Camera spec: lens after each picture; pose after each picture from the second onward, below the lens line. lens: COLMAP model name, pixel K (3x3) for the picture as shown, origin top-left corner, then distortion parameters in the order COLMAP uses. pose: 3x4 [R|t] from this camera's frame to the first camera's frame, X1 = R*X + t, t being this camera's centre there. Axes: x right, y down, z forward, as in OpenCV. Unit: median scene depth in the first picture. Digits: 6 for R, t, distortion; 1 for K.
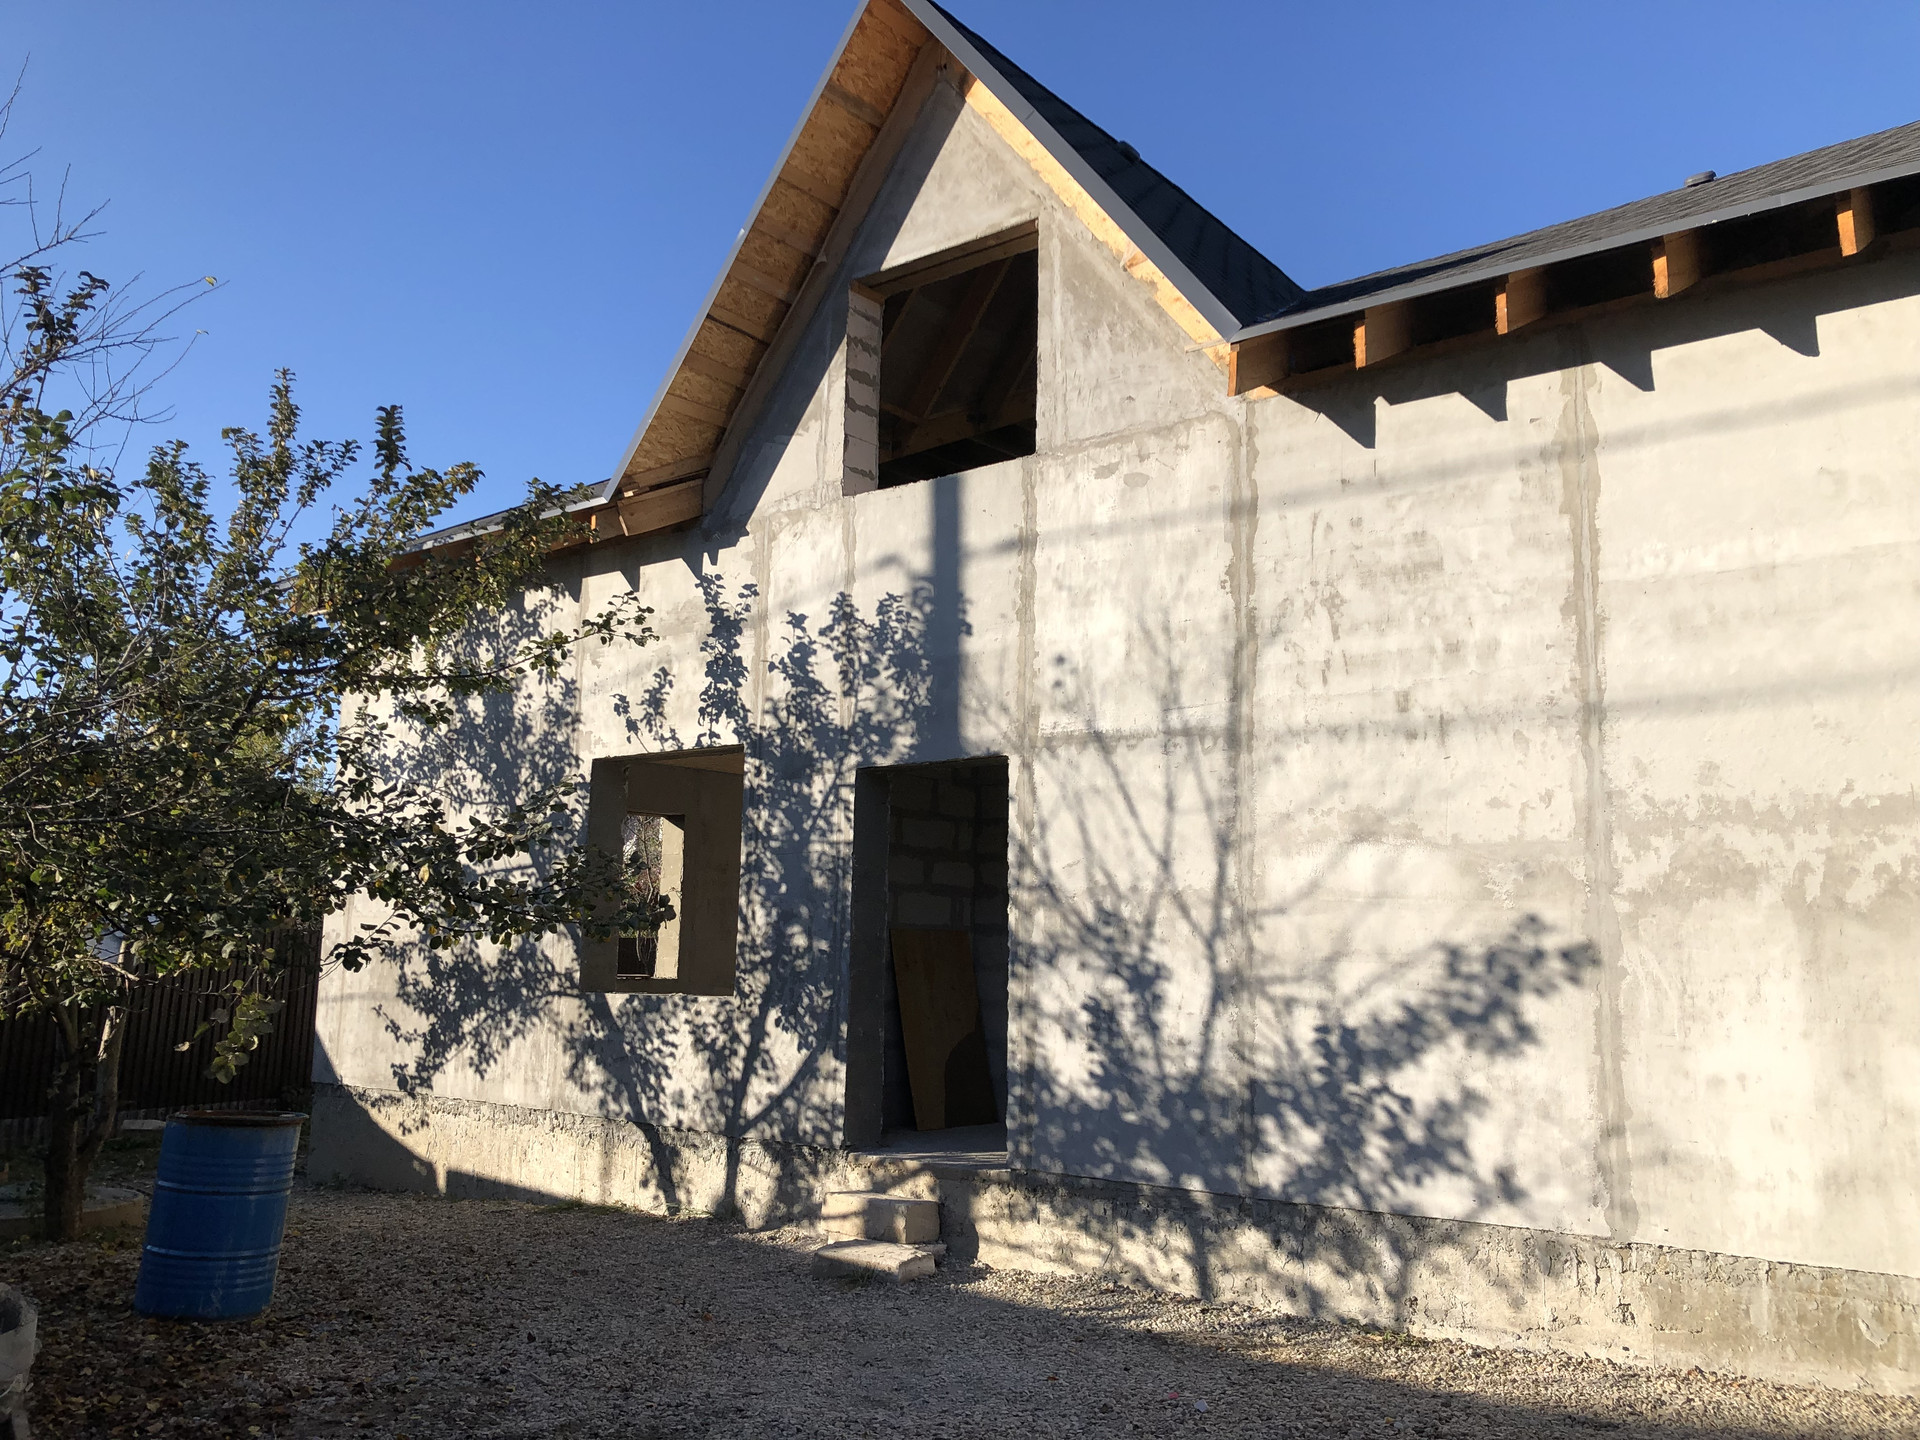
lens RADIAL K [[1567.2, 0, 960.0], [0, 1567.2, 720.0], [0, 0, 1]] dist [0.015649, 0.016636]
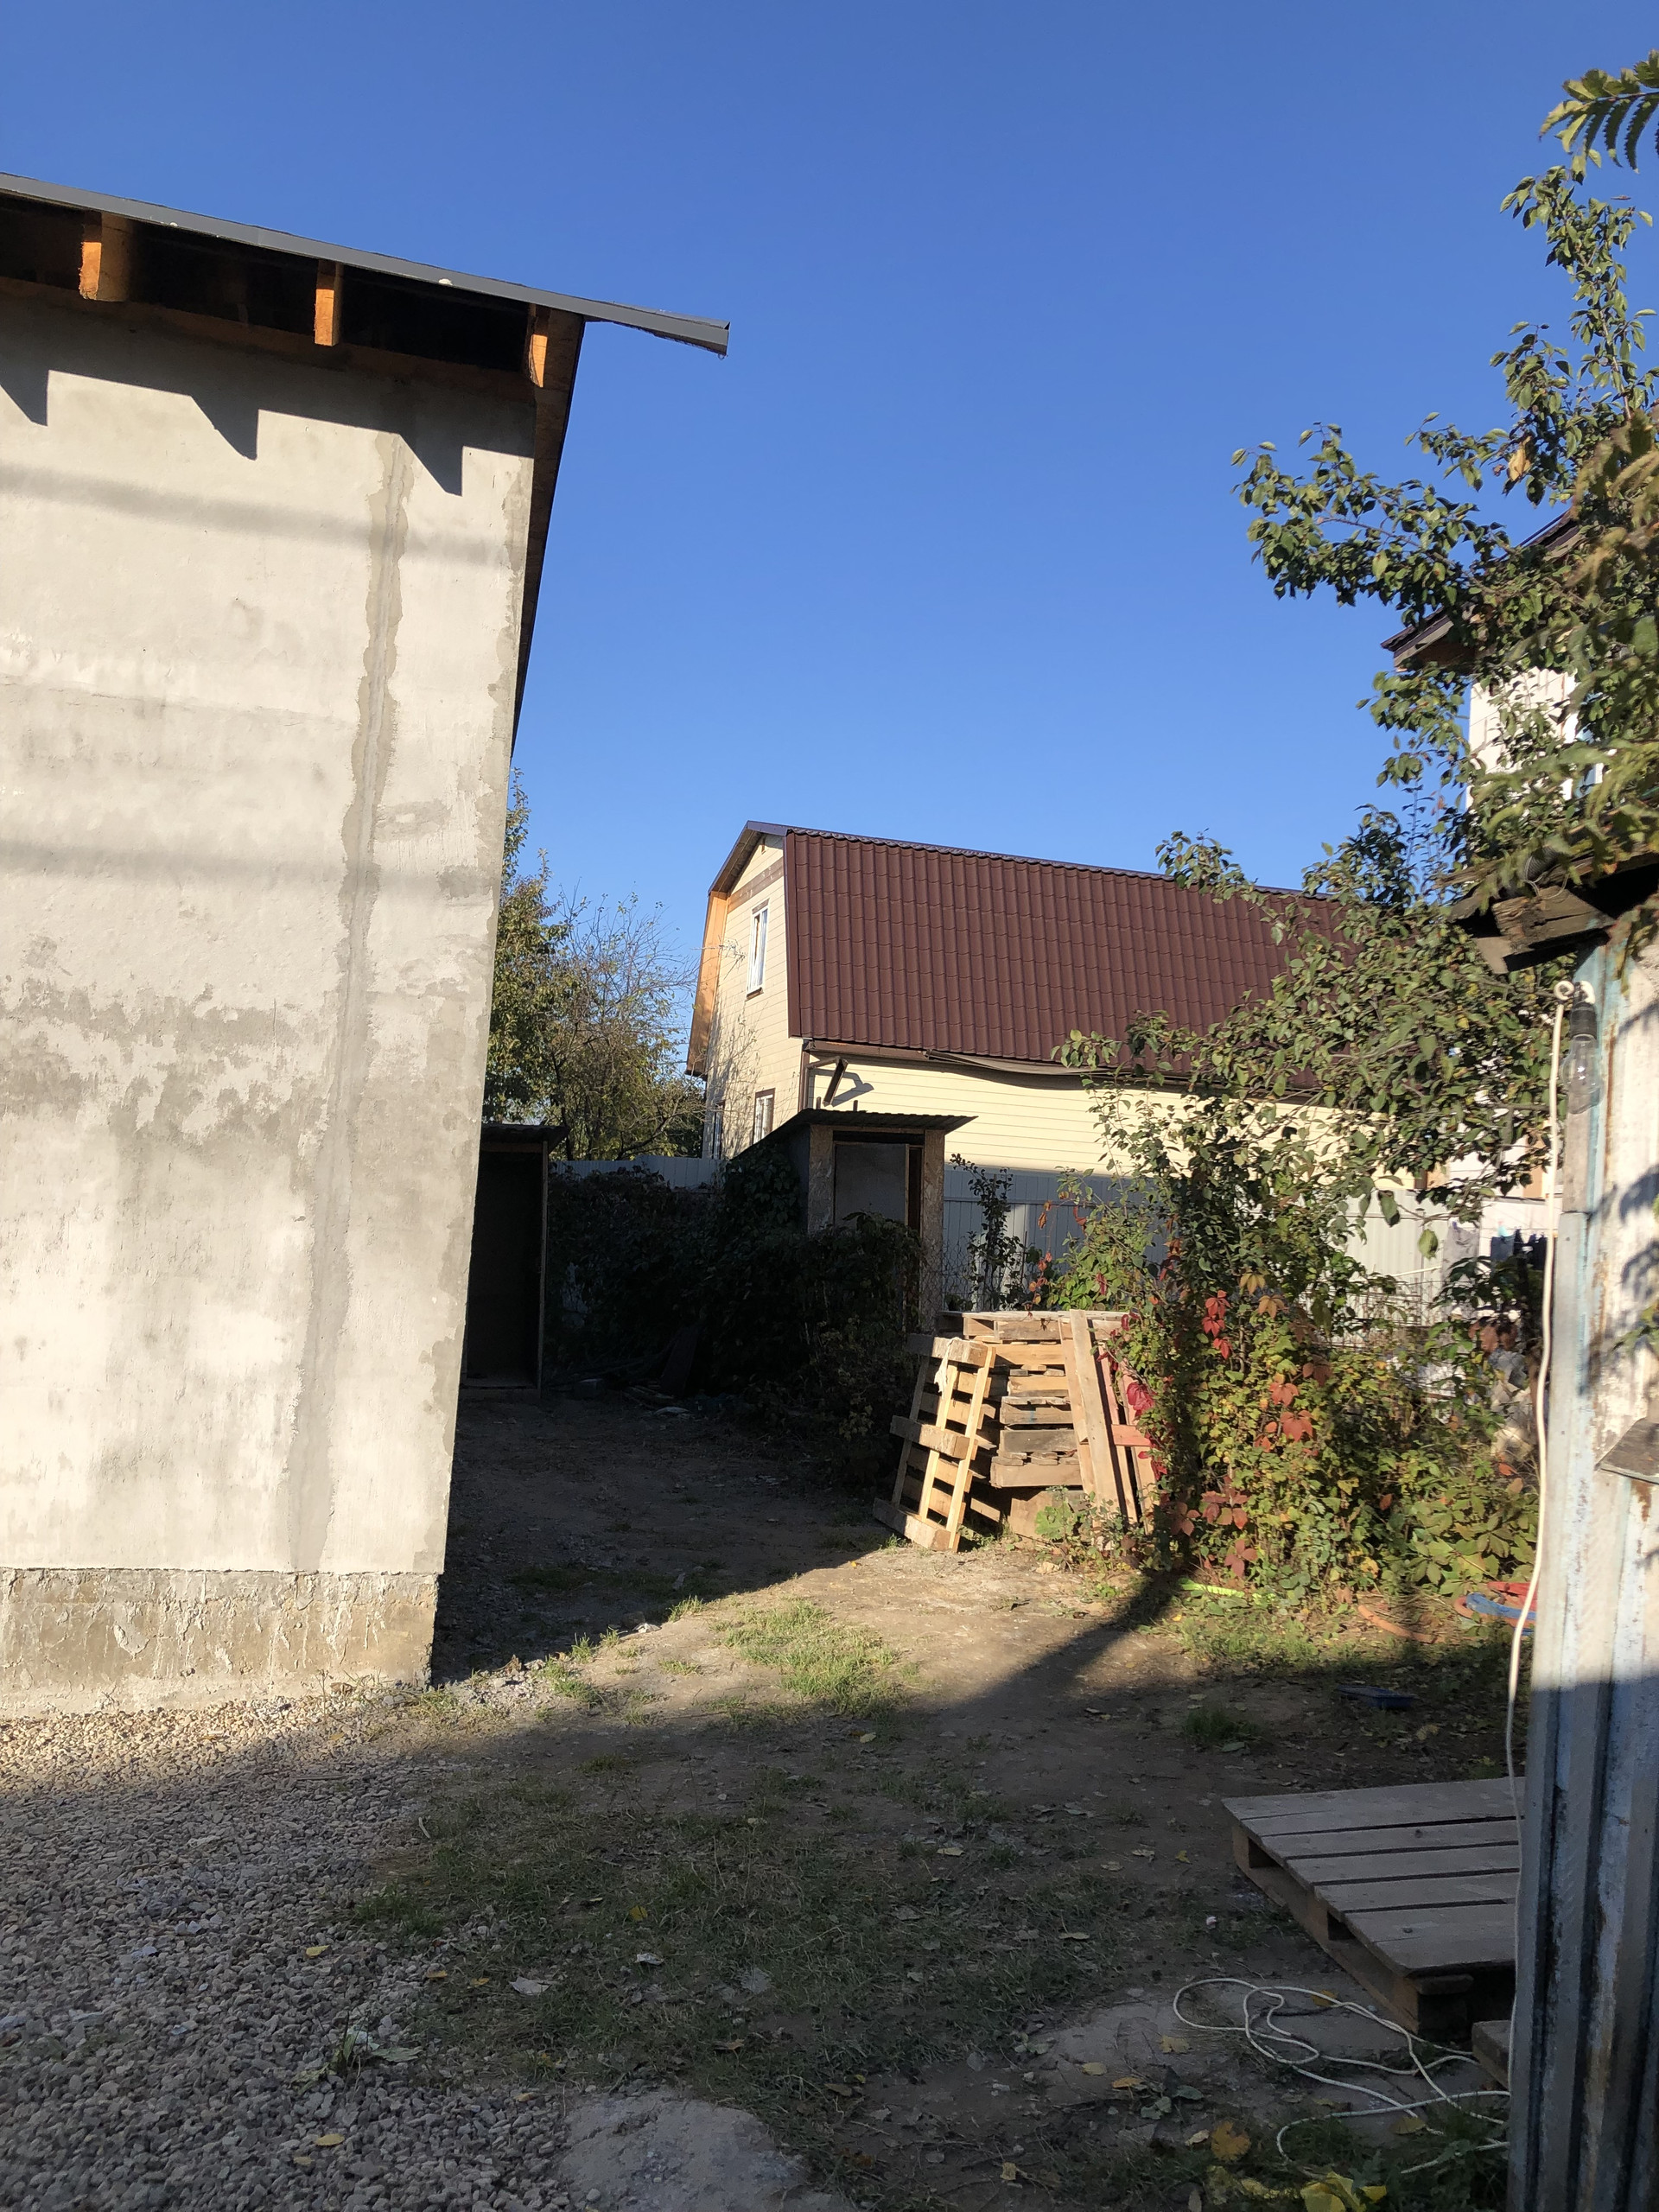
lens RADIAL K [[1805.6, 0, 834.0], [0, 1805.6, 1098.7], [0, 0, 1]] dist [0.015649, 0.016636]
pose [[0.593000, 0.080464, 0.801172, 0.005811], [-0.174272, 0.984236, 0.030141, 0.010863], [-0.786117, -0.157496, 0.597675, 0.169525]]
